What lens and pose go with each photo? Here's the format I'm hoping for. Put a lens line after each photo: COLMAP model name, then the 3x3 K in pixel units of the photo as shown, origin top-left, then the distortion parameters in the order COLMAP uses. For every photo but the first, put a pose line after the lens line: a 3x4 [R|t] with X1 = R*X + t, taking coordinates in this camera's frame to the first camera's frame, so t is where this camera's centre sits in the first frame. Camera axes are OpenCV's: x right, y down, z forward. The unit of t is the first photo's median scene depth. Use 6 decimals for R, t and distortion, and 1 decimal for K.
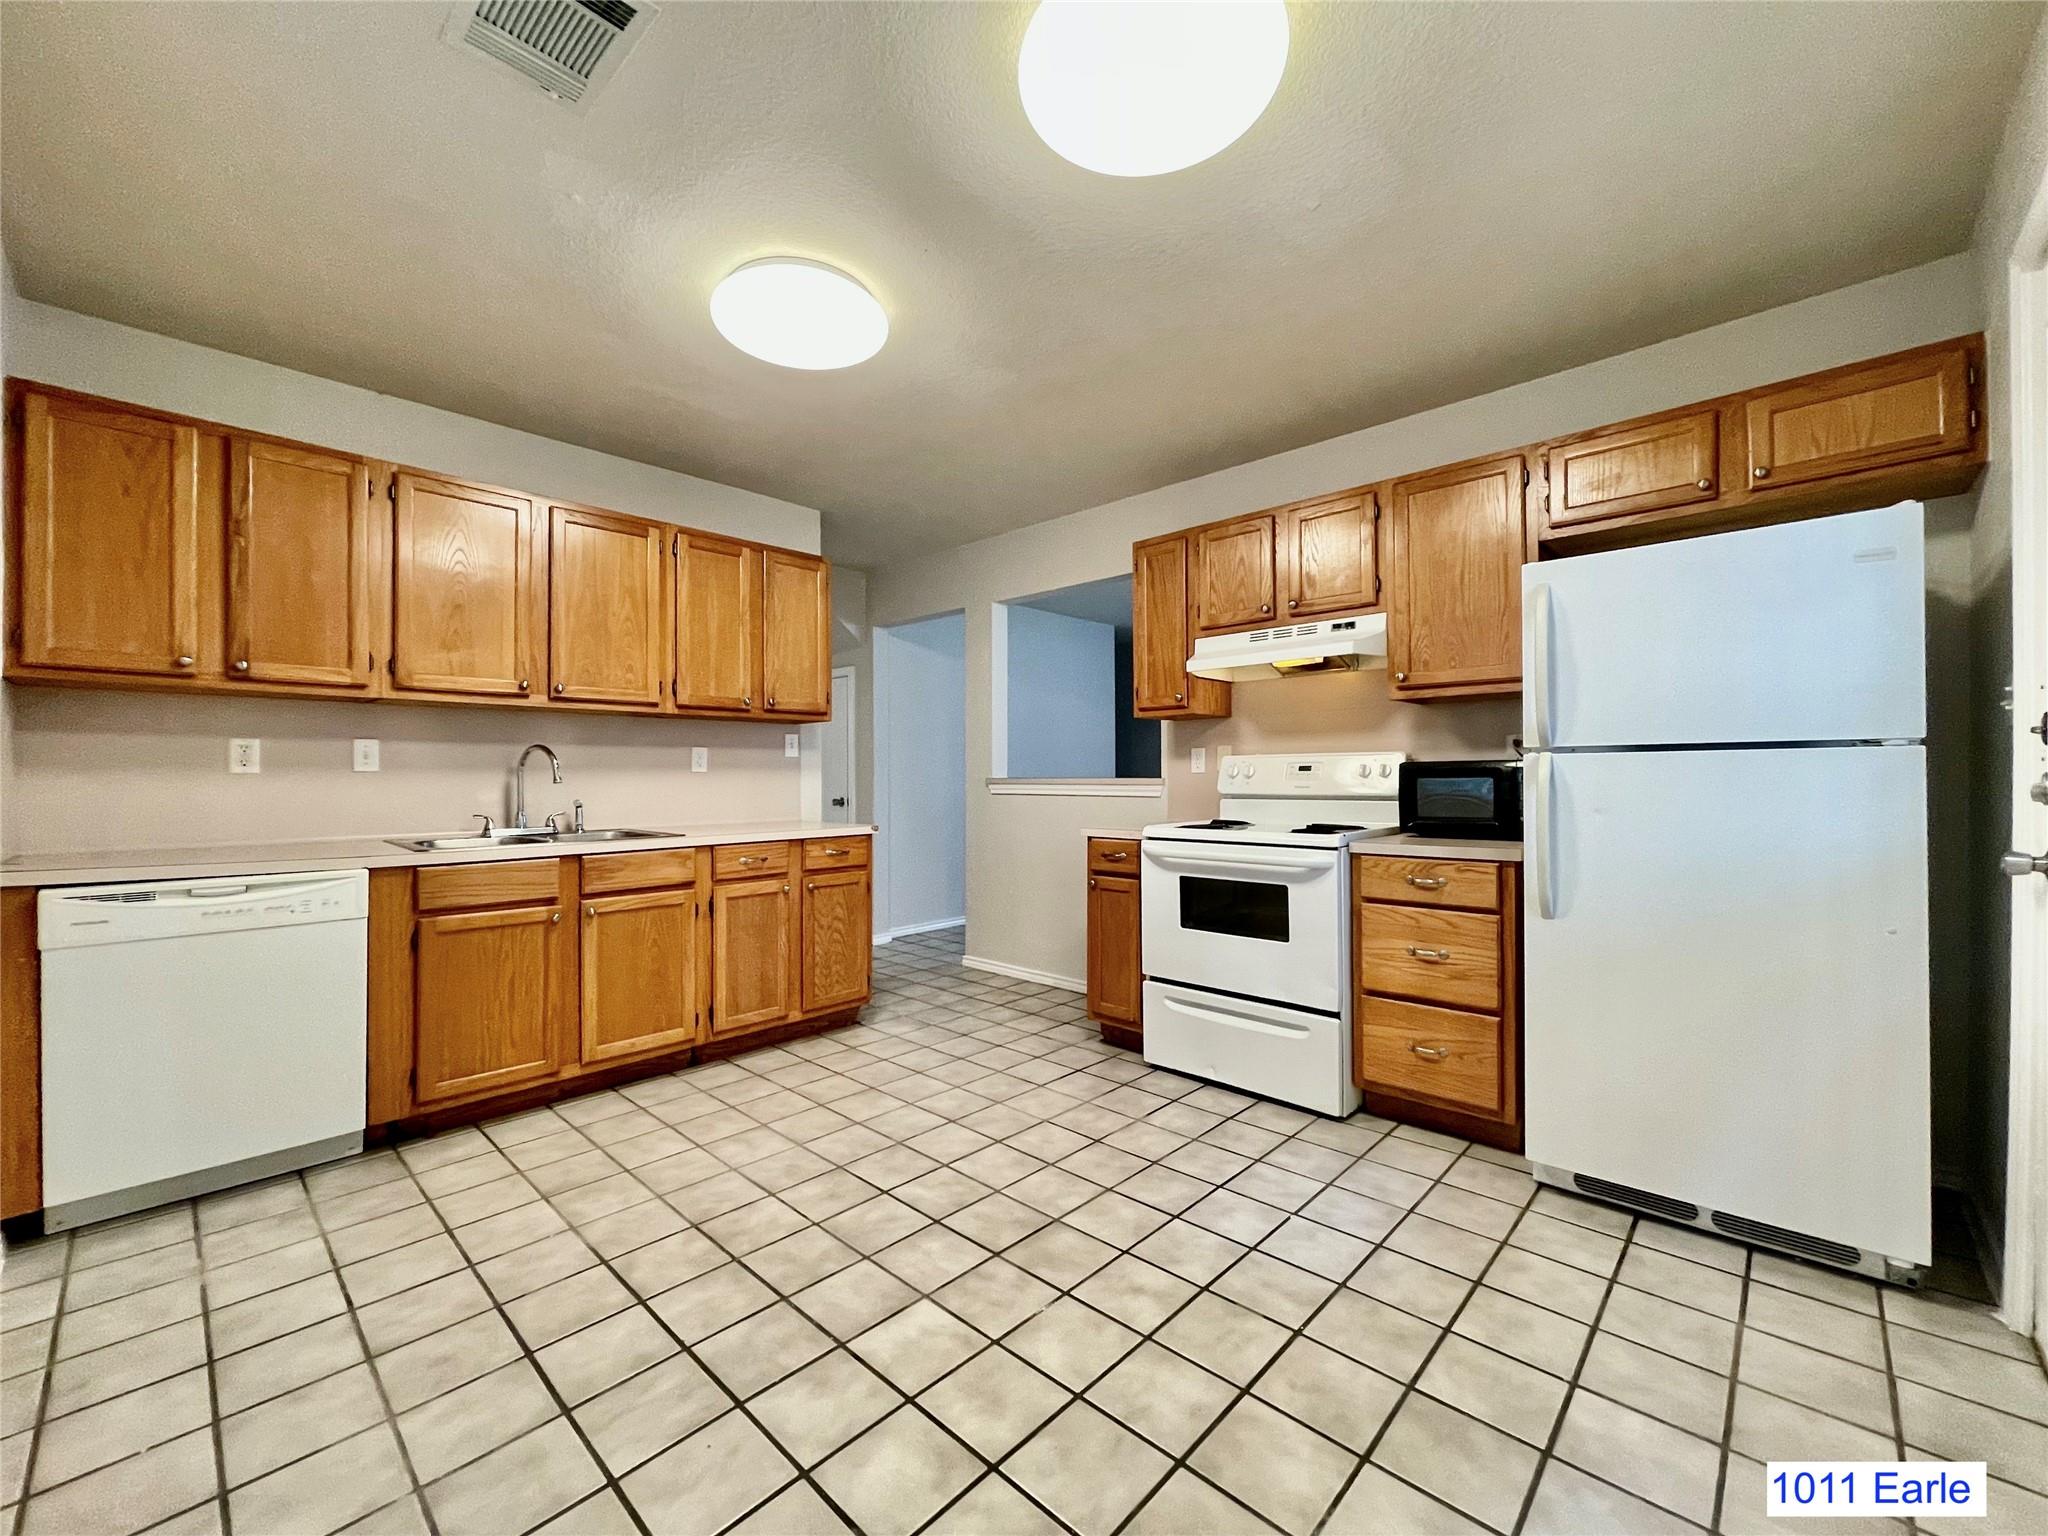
lens RADIAL K [[829.2, 0, 1021.1], [0, 829.2, 771.8], [0, 0, 1]] dist [0.000855, 0.000351]
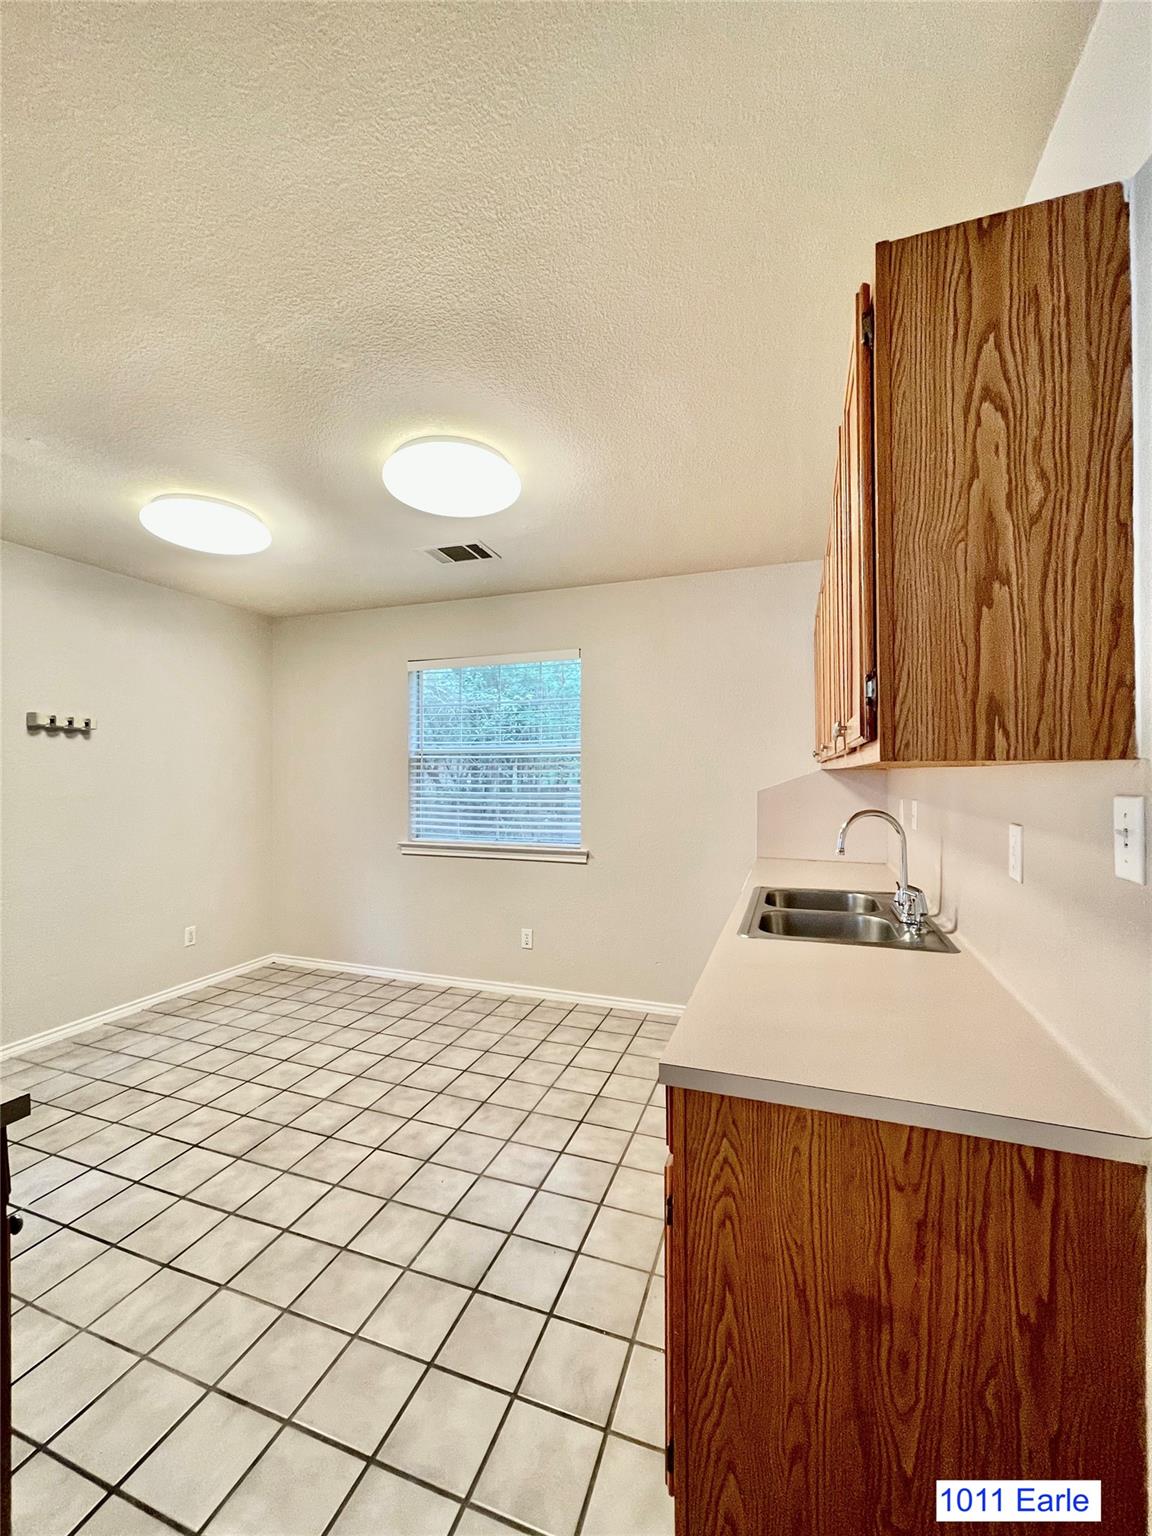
lens RADIAL K [[621.9, 0, 570.4], [0, 621.9, 773.4], [0, 0, 1]] dist [0.000855, 0.000351]
pose [[-0.916461, 0.007807, -0.400048, -0.055394], [0.010757, 0.999929, -0.005130, -0.106150], [0.399979, -0.009004, -0.916480, 2.194093]]
